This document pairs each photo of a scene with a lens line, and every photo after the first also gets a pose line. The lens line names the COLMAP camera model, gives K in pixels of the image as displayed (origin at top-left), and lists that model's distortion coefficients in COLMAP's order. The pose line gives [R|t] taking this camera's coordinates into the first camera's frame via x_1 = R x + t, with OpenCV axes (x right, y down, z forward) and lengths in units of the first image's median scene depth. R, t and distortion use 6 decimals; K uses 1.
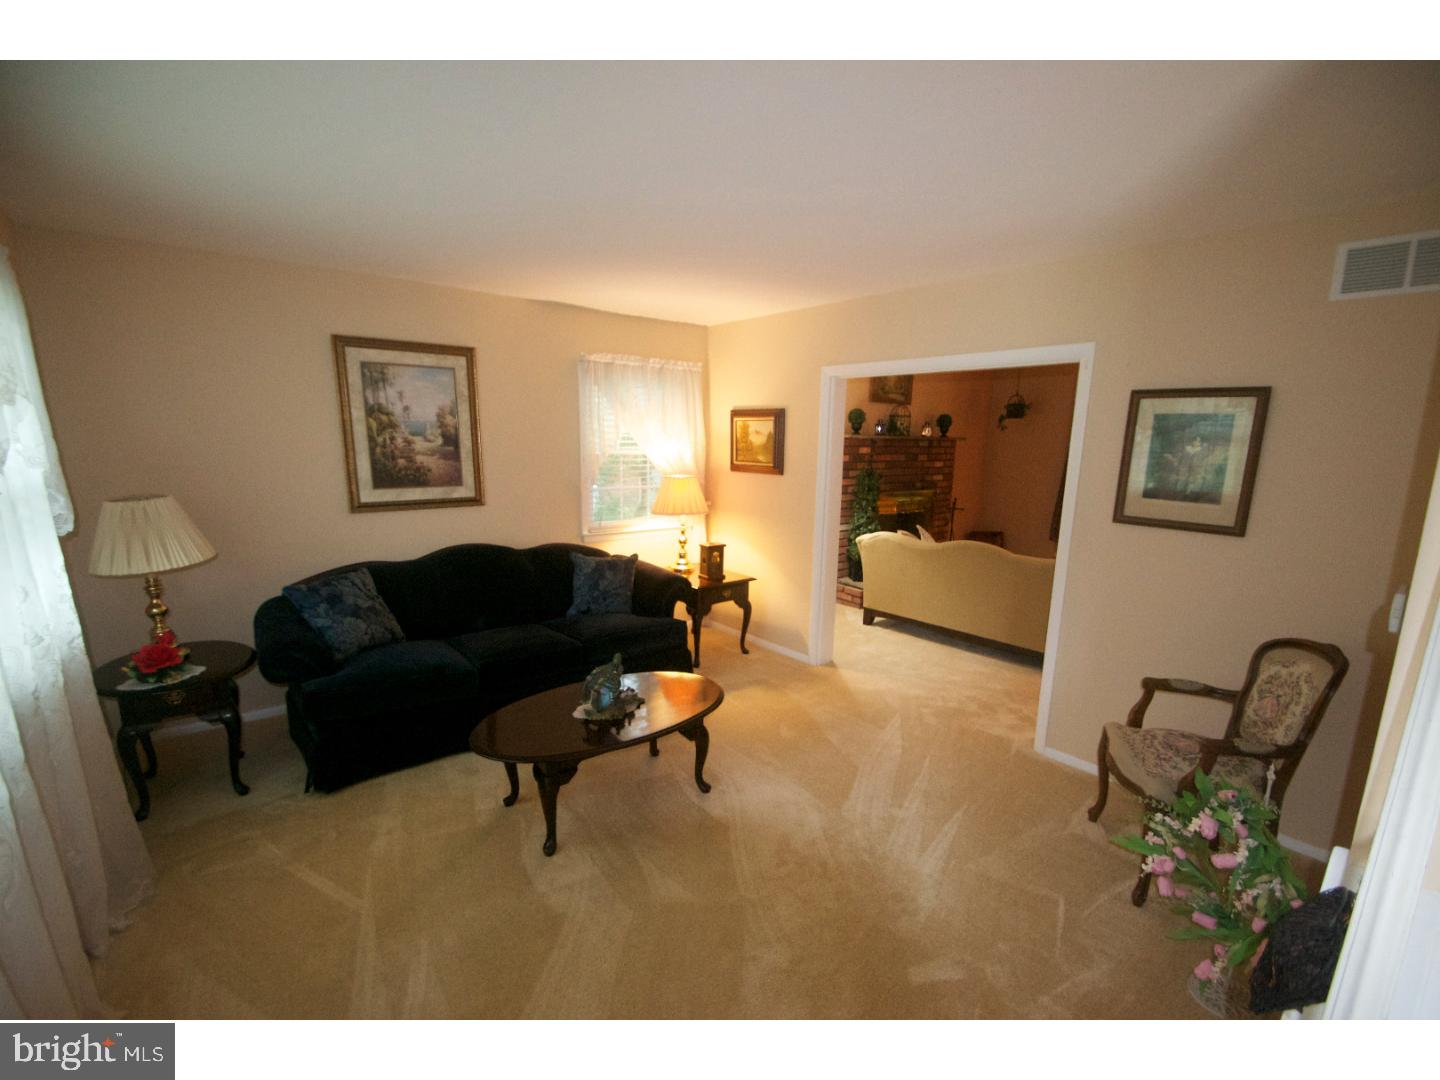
lens RADIAL K [[648.7, 0, 718.8], [0, 648.7, 541.2], [0, 0, 1]] dist [-0.003980, -0.000854]
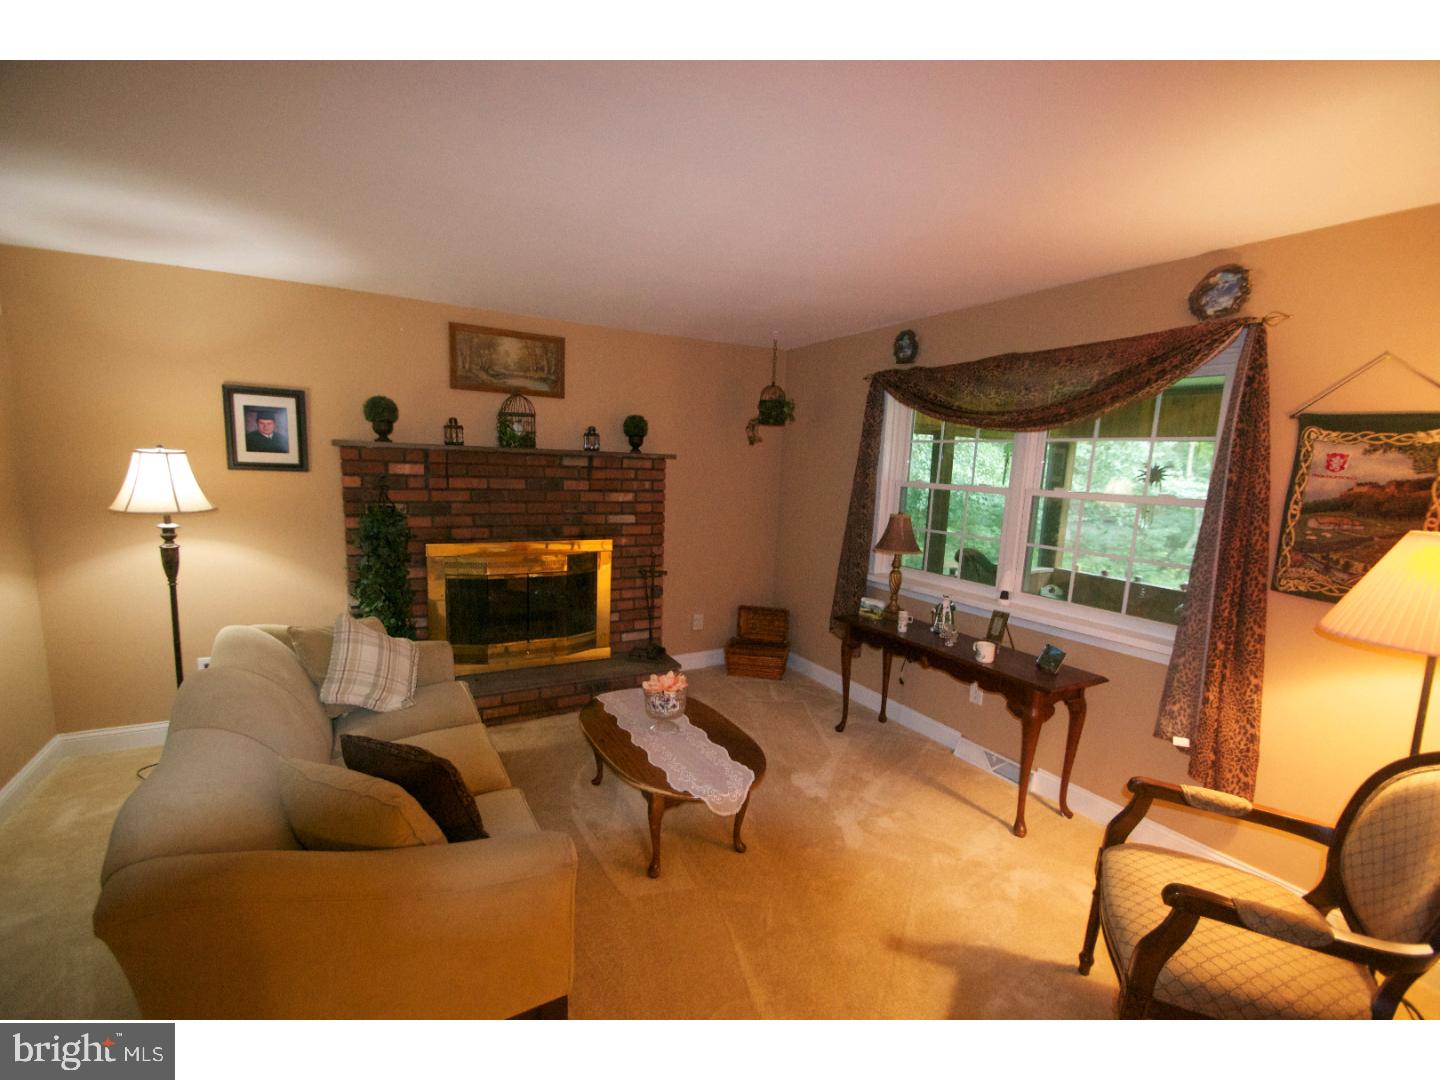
lens RADIAL K [[648.7, 0, 723.1], [0, 648.7, 543.9], [0, 0, 1]] dist [-0.003980, -0.000854]
pose [[0.987237, 0.040974, -0.153894, 0.527116], [-0.046777, 0.998317, -0.034271, -0.058623], [0.152231, 0.041033, 0.987493, 0.415909]]
